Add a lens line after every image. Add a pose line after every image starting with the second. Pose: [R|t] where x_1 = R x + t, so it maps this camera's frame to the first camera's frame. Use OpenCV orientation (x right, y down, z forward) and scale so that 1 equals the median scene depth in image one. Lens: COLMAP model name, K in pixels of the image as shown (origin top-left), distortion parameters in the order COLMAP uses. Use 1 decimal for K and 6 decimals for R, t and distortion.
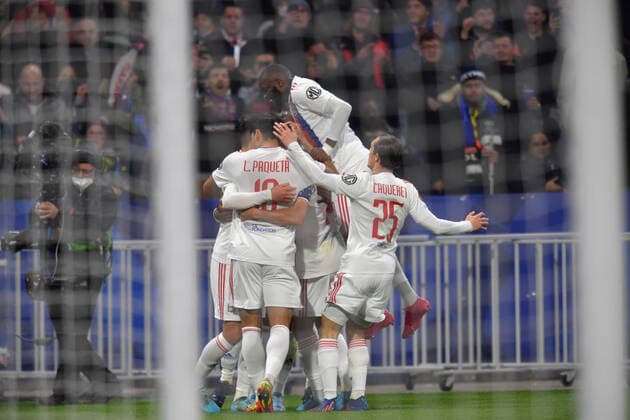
lens RADIAL K [[269.0, 0, 315.0], [0, 269.0, 212.3], [0, 0, 1]] dist [0.000270, 0.000424]
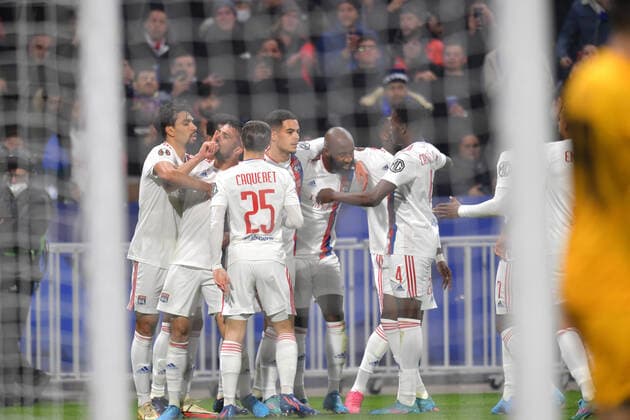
lens RADIAL K [[269.0, 0, 315.0], [0, 269.0, 213.1], [0, 0, 1]] dist [0.000270, 0.000424]
pose [[0.999997, 0.000111, -0.002588, 0.269046], [-0.000115, 0.999999, -0.001640, -0.006280], [0.002588, 0.001640, 0.999995, 0.000348]]
